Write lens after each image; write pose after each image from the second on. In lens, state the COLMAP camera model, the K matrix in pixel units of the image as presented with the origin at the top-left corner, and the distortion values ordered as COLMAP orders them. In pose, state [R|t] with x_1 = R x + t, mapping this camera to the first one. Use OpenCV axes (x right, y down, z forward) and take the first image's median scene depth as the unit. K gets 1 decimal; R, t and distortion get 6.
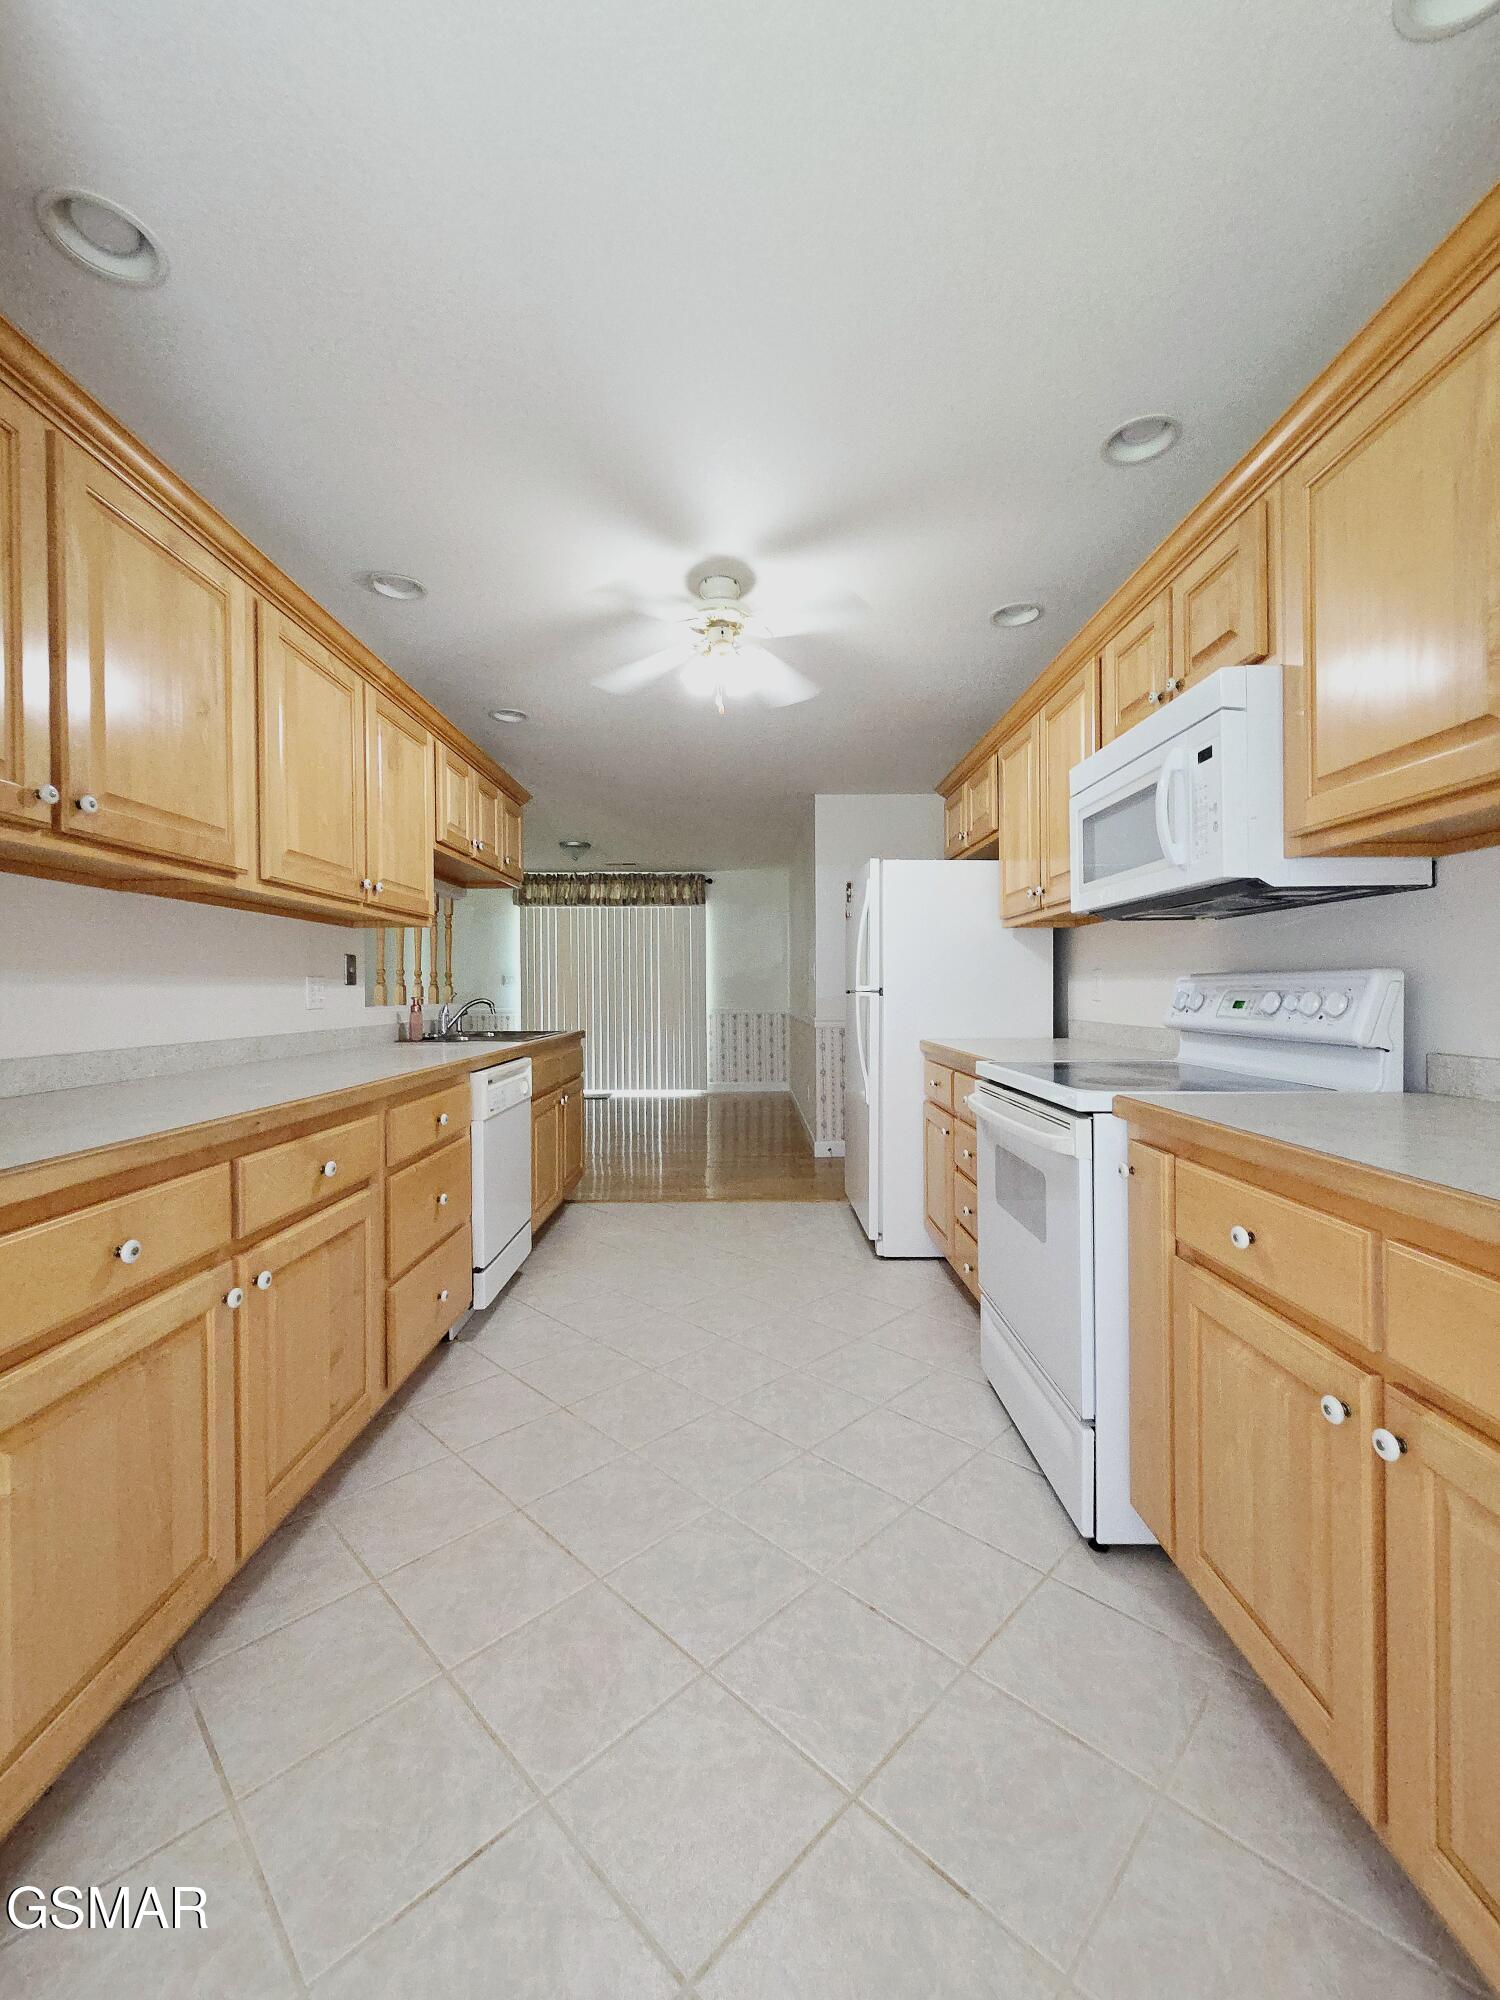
lens RADIAL K [[811.9, 0, 757.6], [0, 811.9, 991.5], [0, 0, 1]] dist [0.003542, -0.001755]
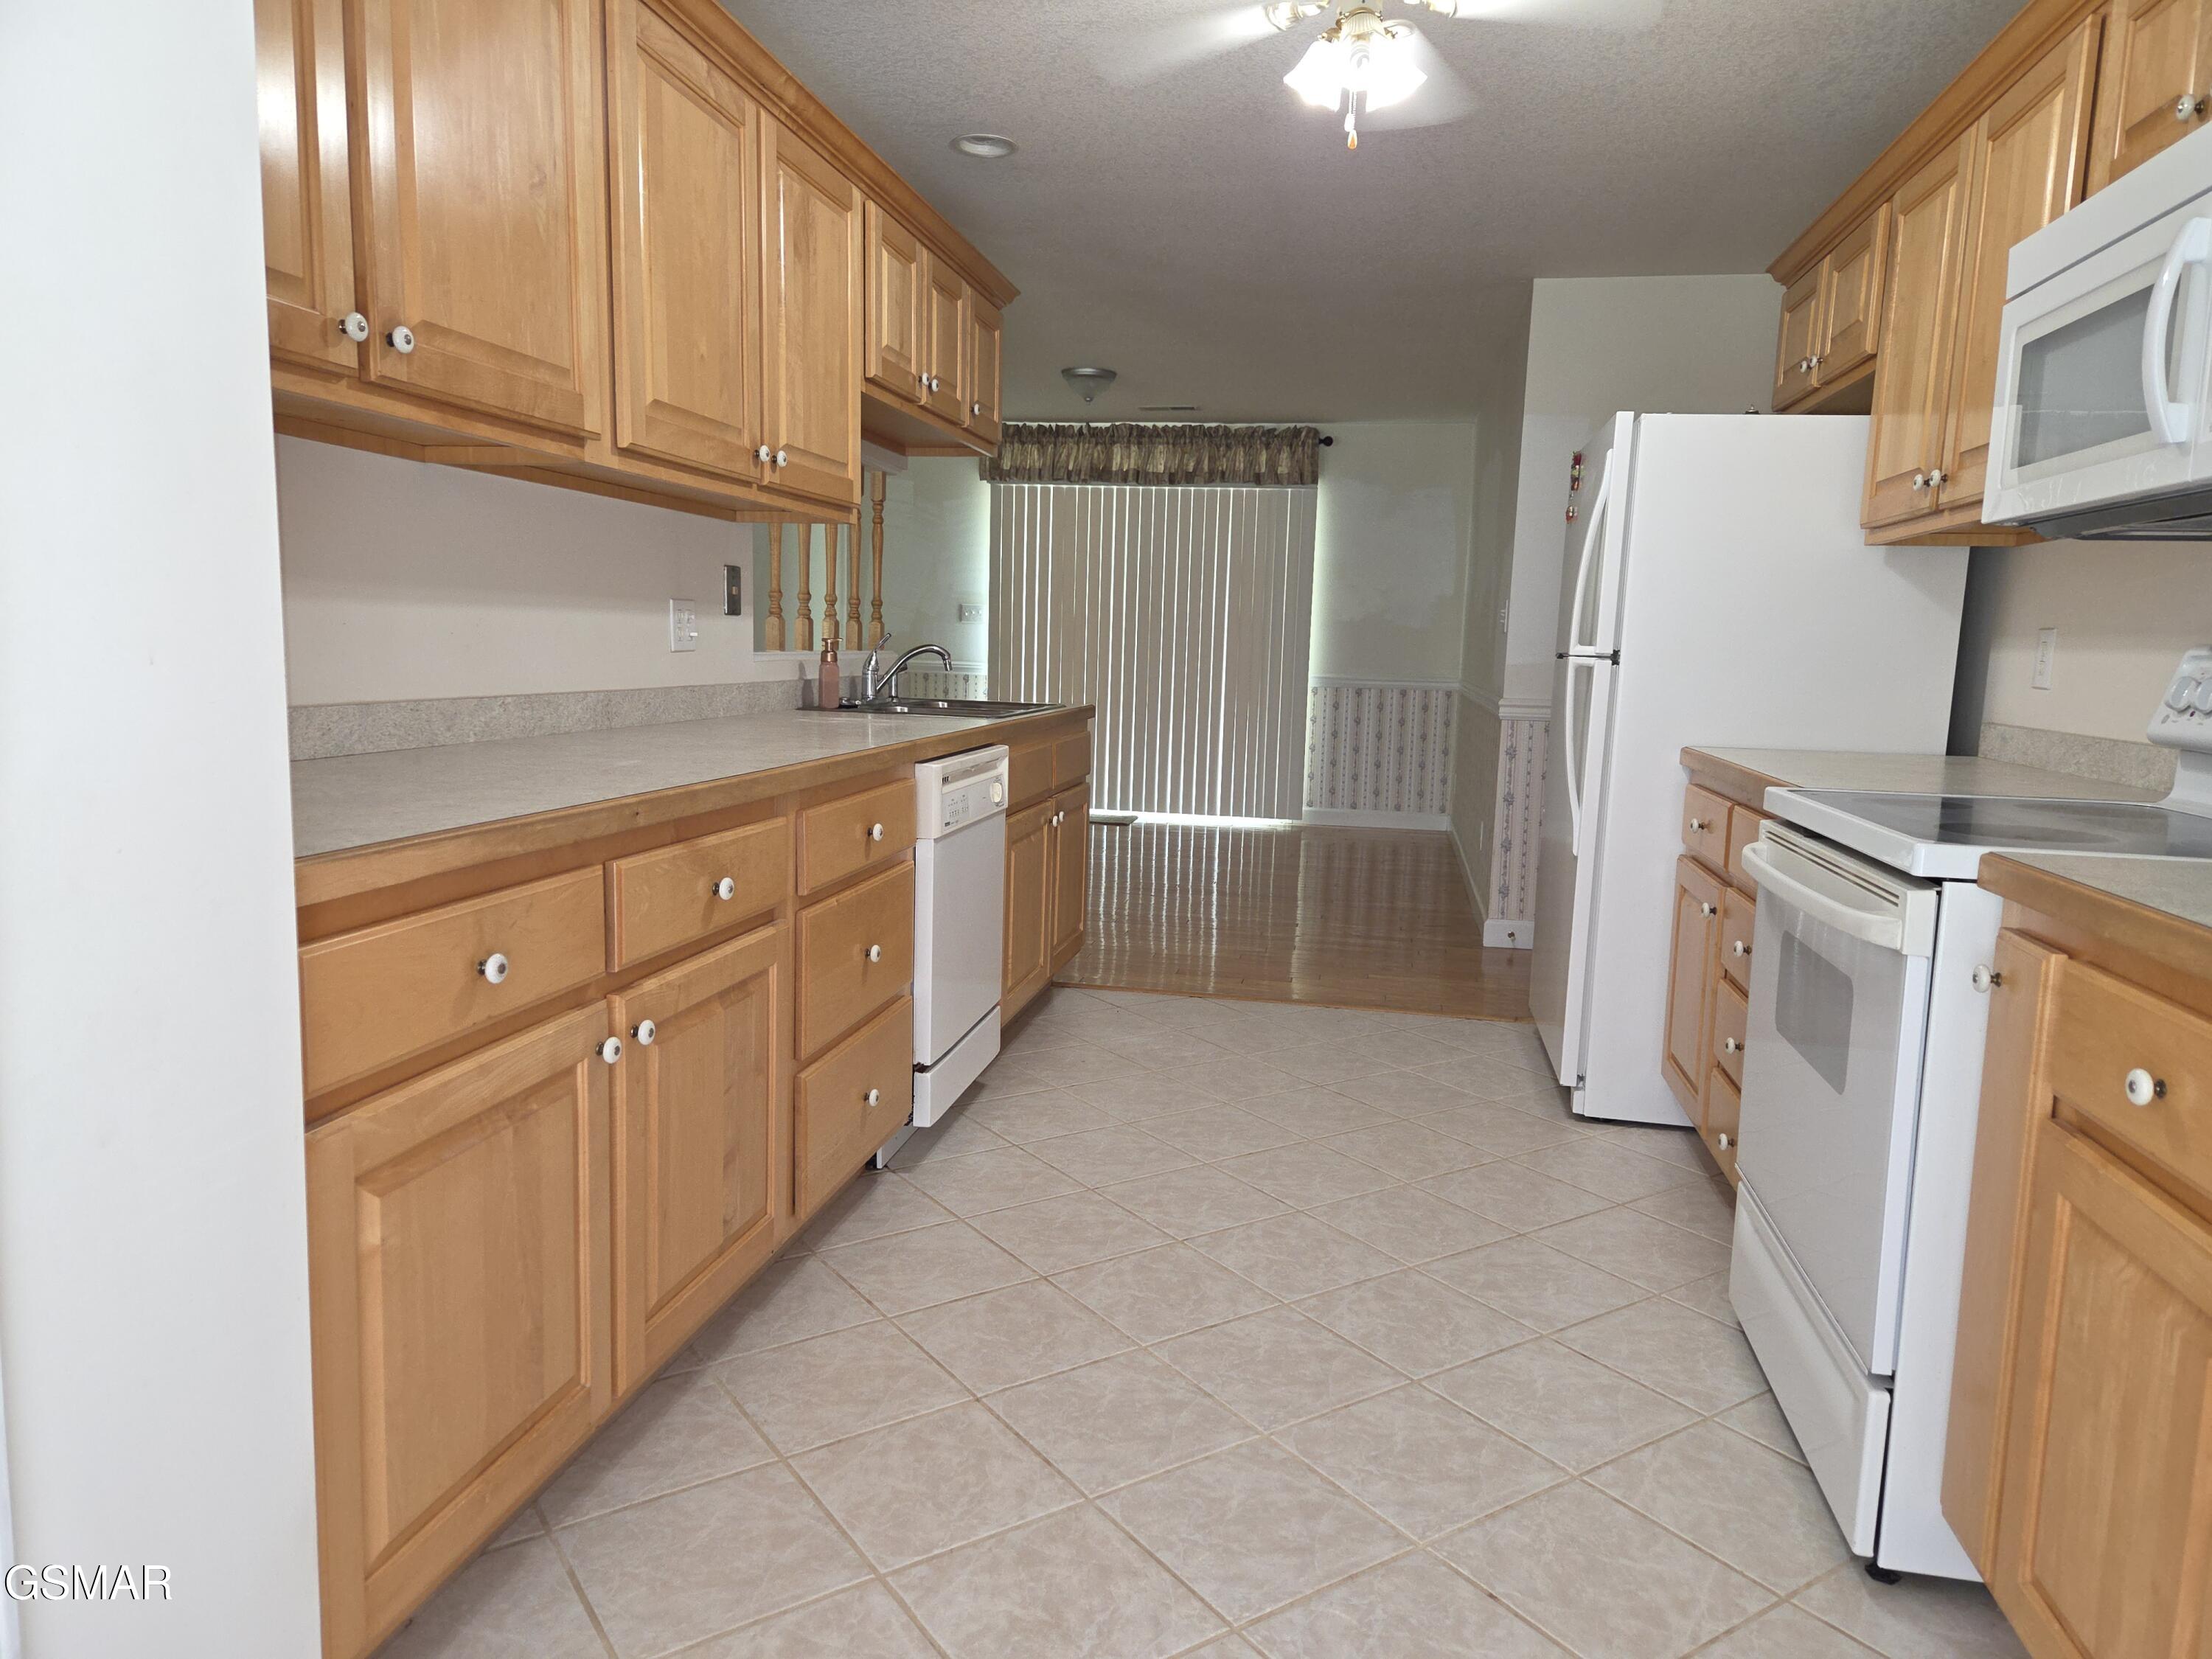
lens RADIAL K [[1489.8, 0, 1102.8], [0, 1489.8, 829.4], [0, 0, 1]] dist [0.032526, -0.008071]
pose [[0.978368, 0.060736, -0.197754, 0.024718], [-0.035532, 0.991061, 0.128593, -0.003203], [0.203796, -0.118785, 0.971780, -0.122789]]
